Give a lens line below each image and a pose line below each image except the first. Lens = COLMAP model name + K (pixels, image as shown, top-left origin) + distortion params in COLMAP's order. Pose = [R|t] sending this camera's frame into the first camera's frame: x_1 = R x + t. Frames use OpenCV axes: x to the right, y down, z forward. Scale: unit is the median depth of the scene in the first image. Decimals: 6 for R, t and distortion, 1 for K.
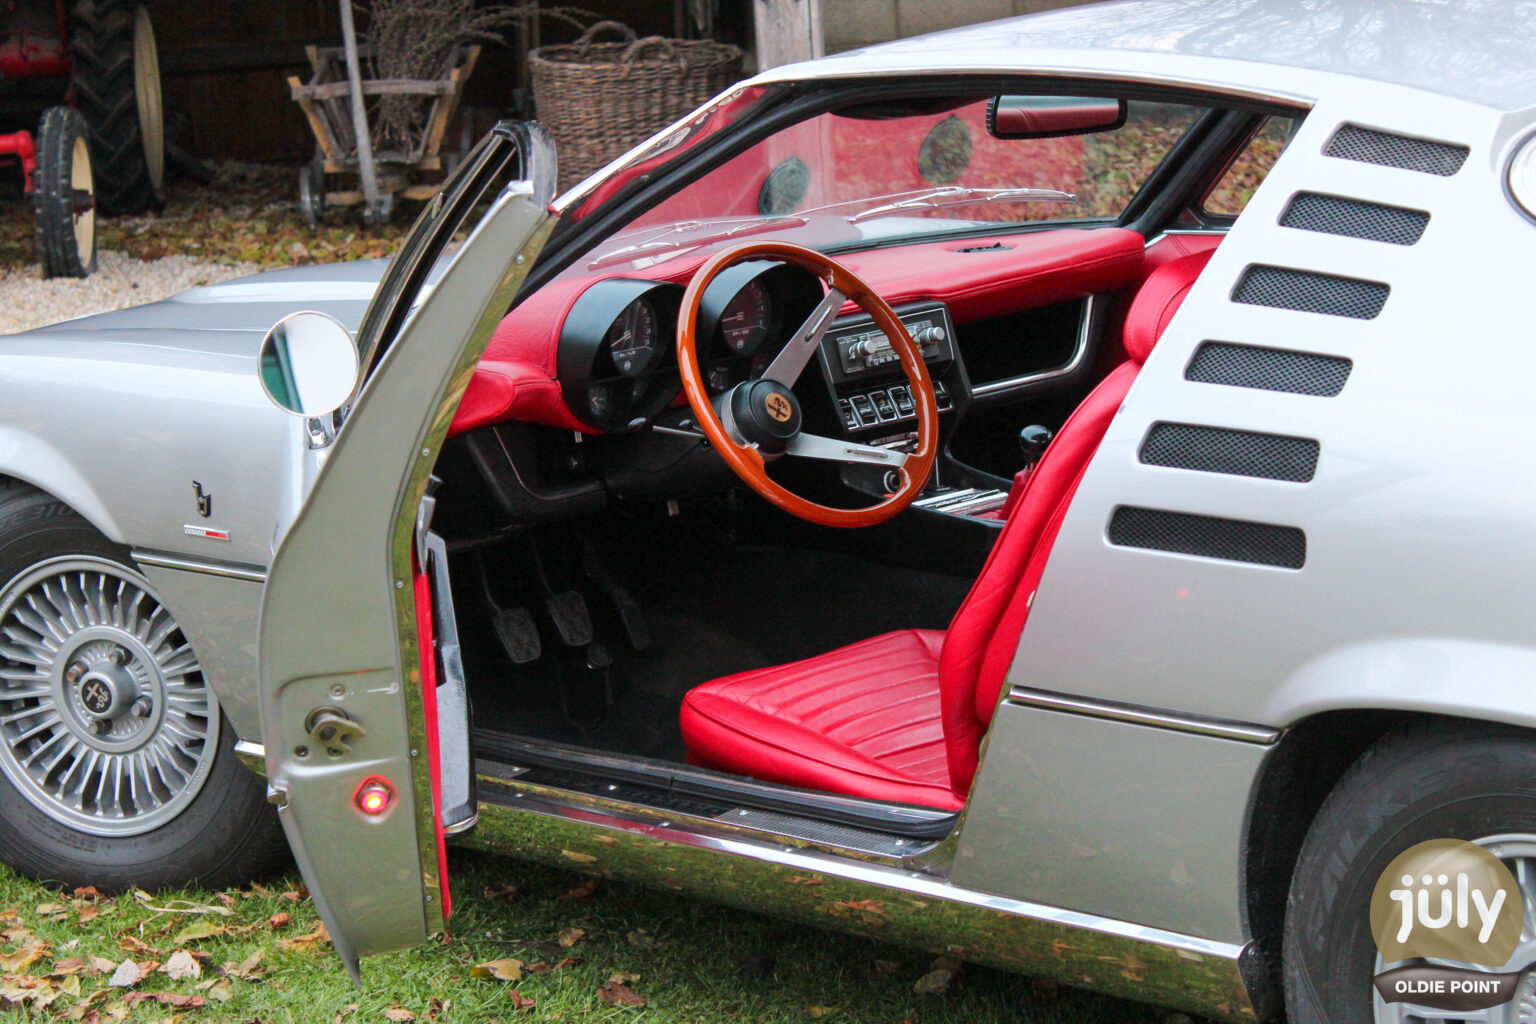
lens RADIAL K [[3713.5, 0, 806.9], [0, 3713.5, 513.0], [0, 0, 1]] dist [0.105400, 0.159243]
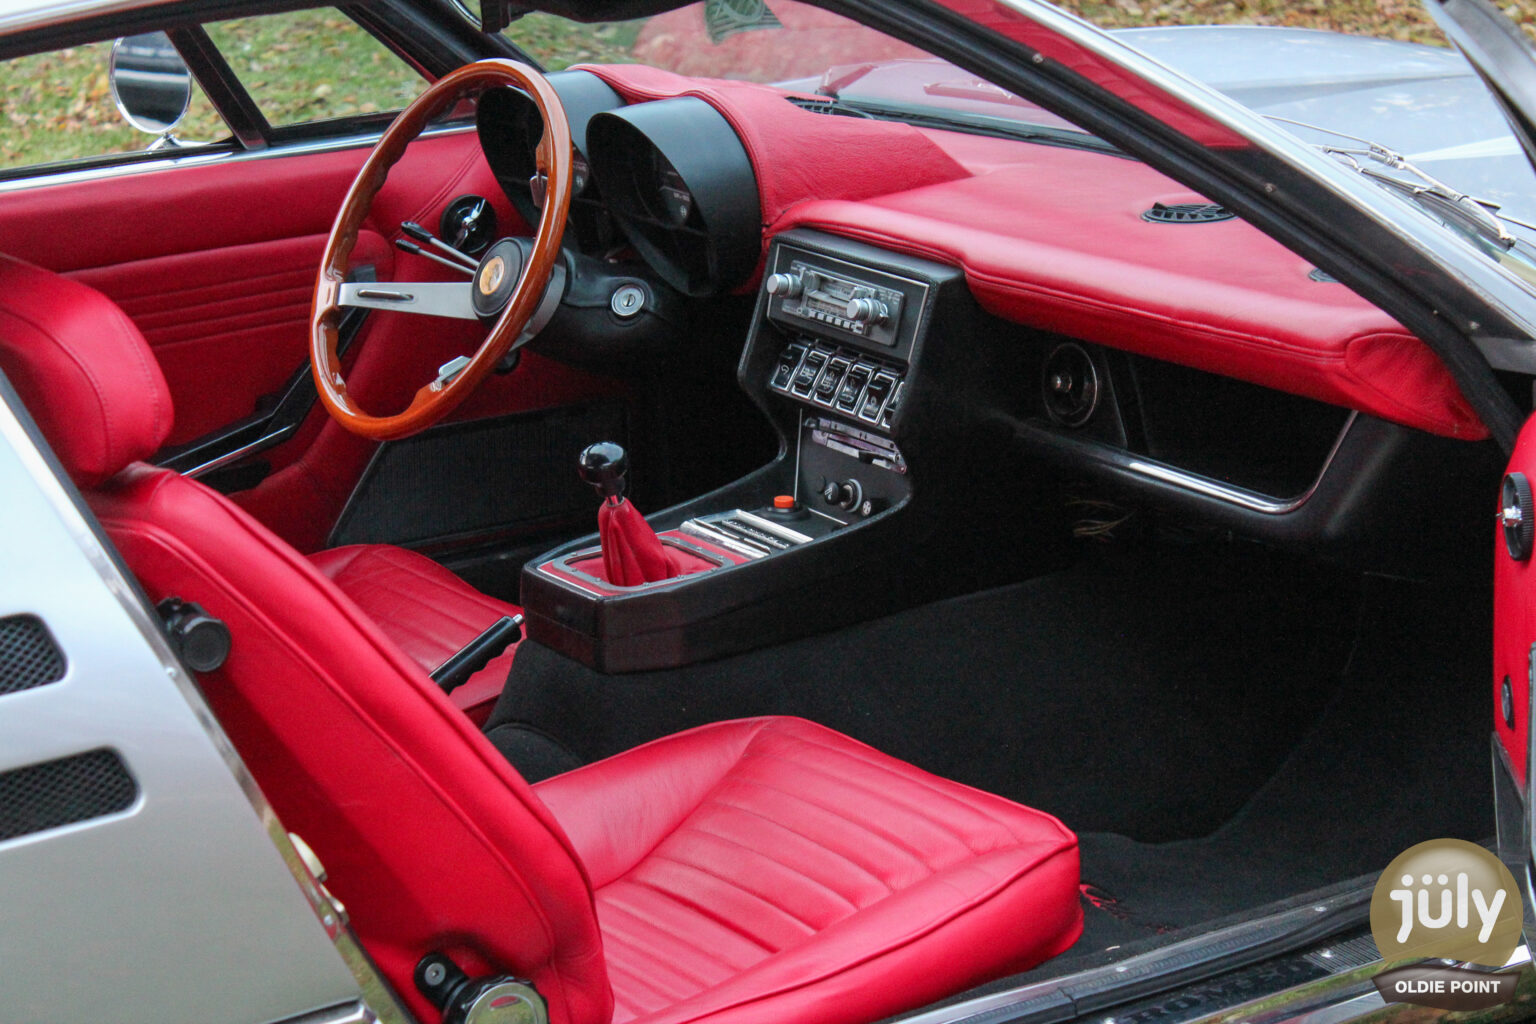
lens RADIAL K [[3713.5, 0, 806.9], [0, 3713.5, 513.0], [0, 0, 1]] dist [0.105400, 0.159243]
pose [[-0.188746, 0.334093, -0.923448, 0.655121], [-0.149278, 0.919662, 0.363234, -0.252056], [0.970614, 0.206409, -0.123710, 1.069792]]
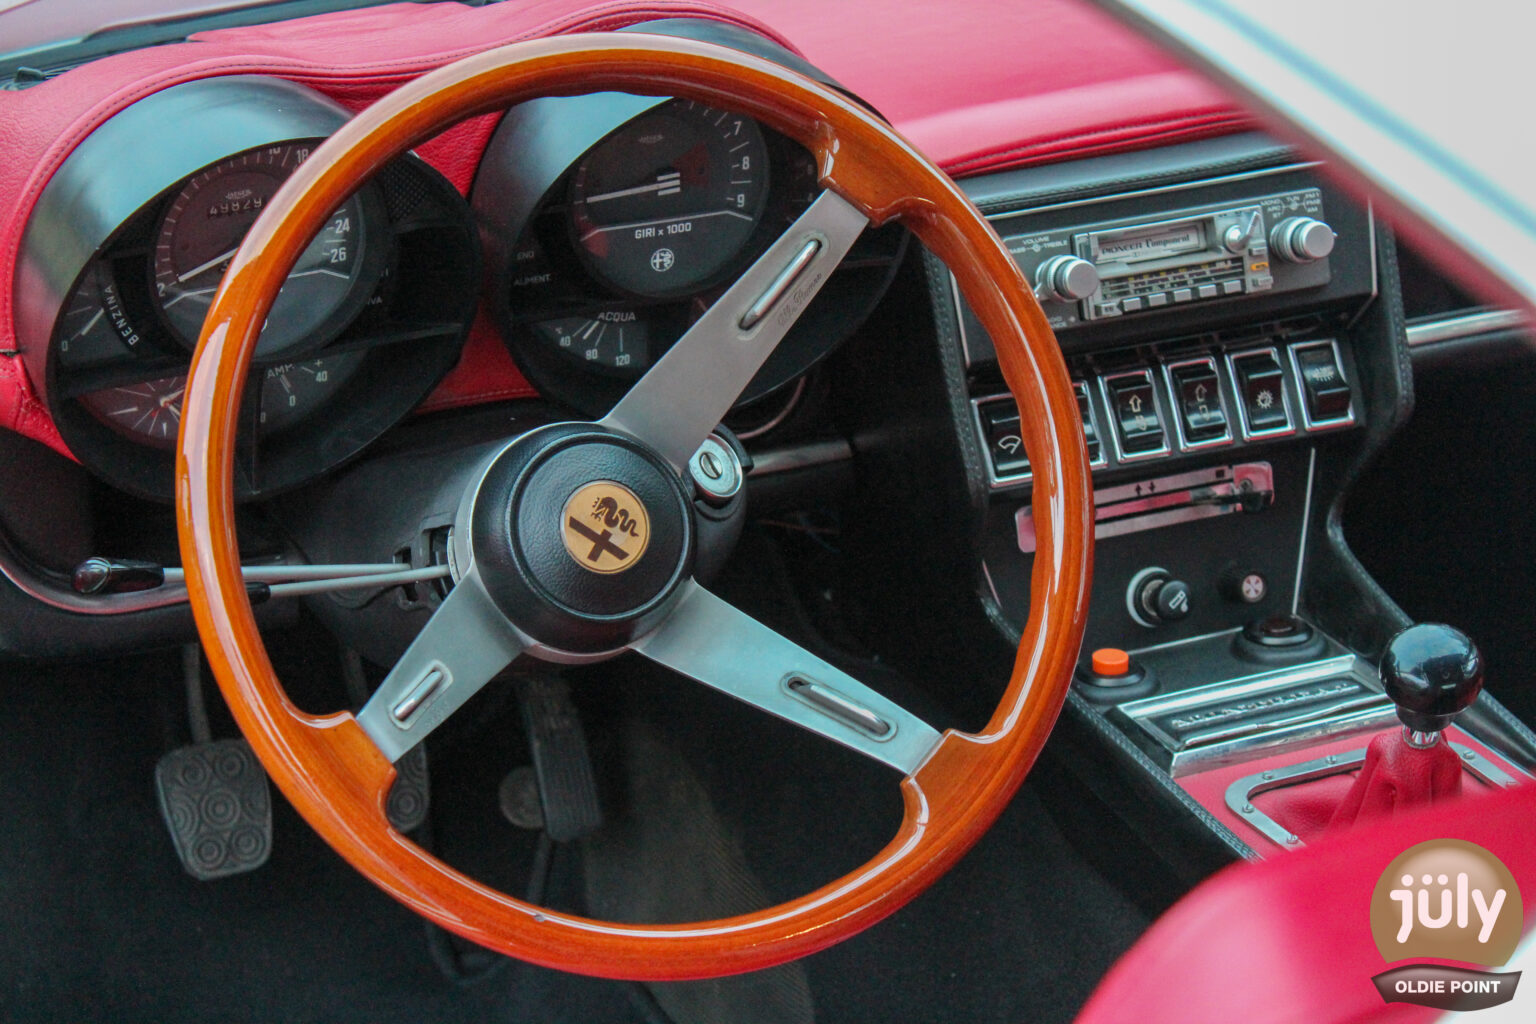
lens RADIAL K [[3713.5, 0, 806.9], [0, 3713.5, 513.0], [0, 0, 1]] dist [0.105400, 0.159243]
pose [[0.940655, 0.172178, -0.292444, 0.099708], [-0.106760, 0.968121, 0.226591, -0.099563], [0.322135, -0.181922, 0.929050, 0.628757]]
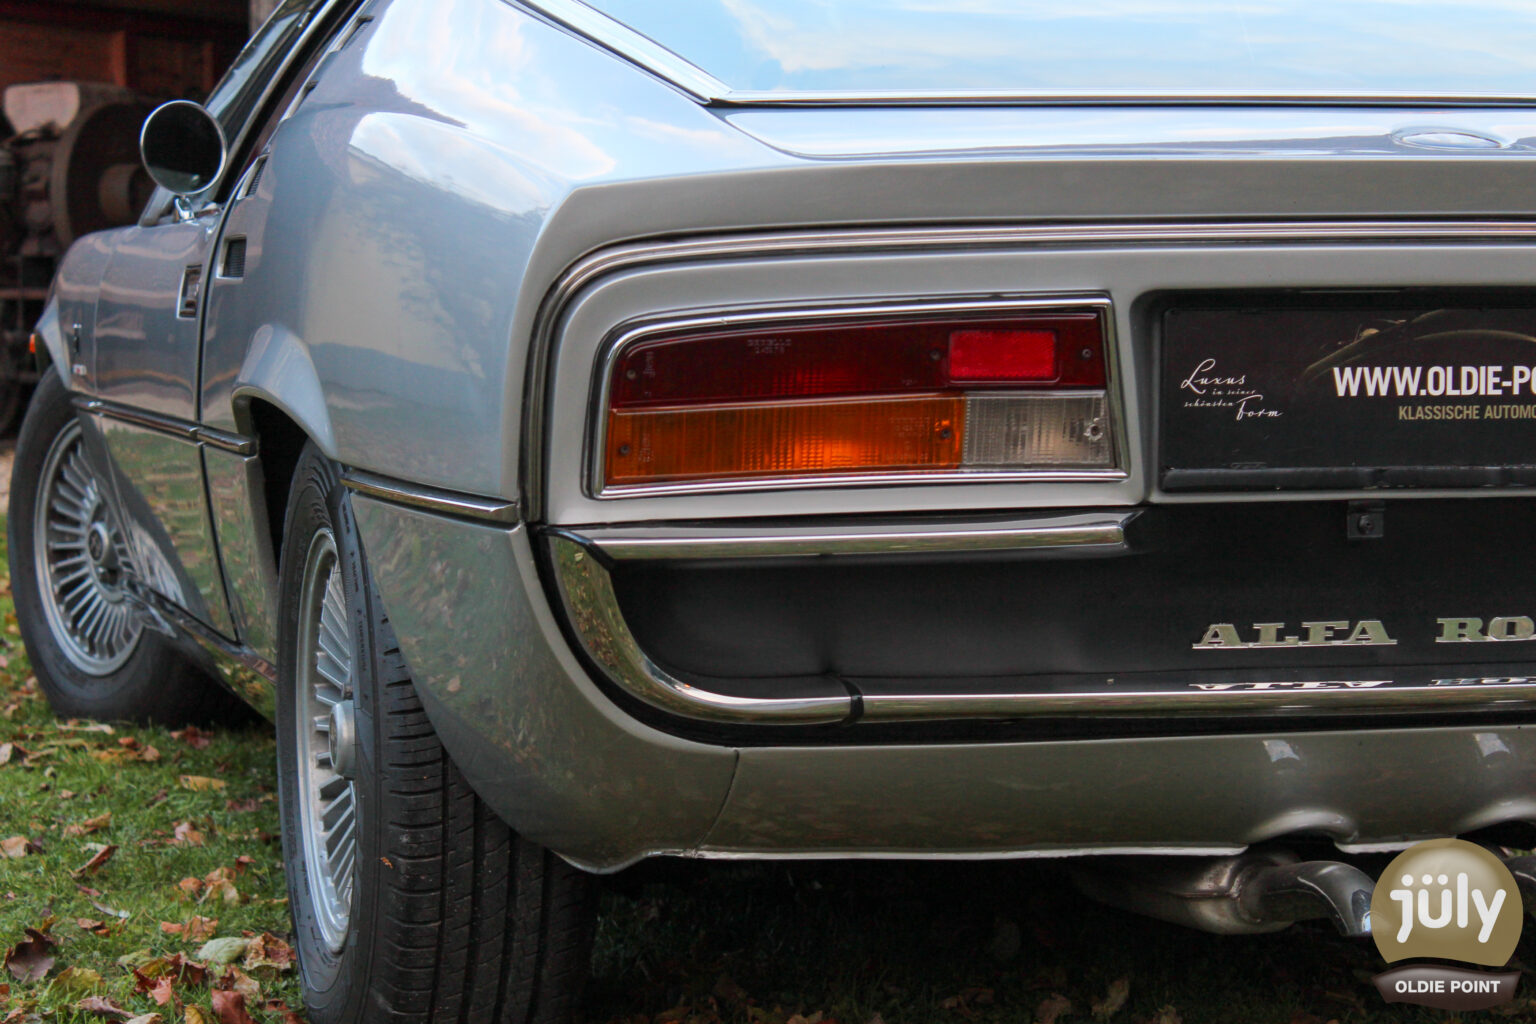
lens RADIAL K [[3854.0, 0, 768.0], [0, 3854.0, 512.0], [0, 0, 1]] dist [0.089547, 0.348870]
pose [[0.867656, 0.094587, -0.488085, 0.545887], [-0.150357, 0.985685, -0.076268, 0.097054], [0.473884, 0.139562, 0.869457, 0.091222]]
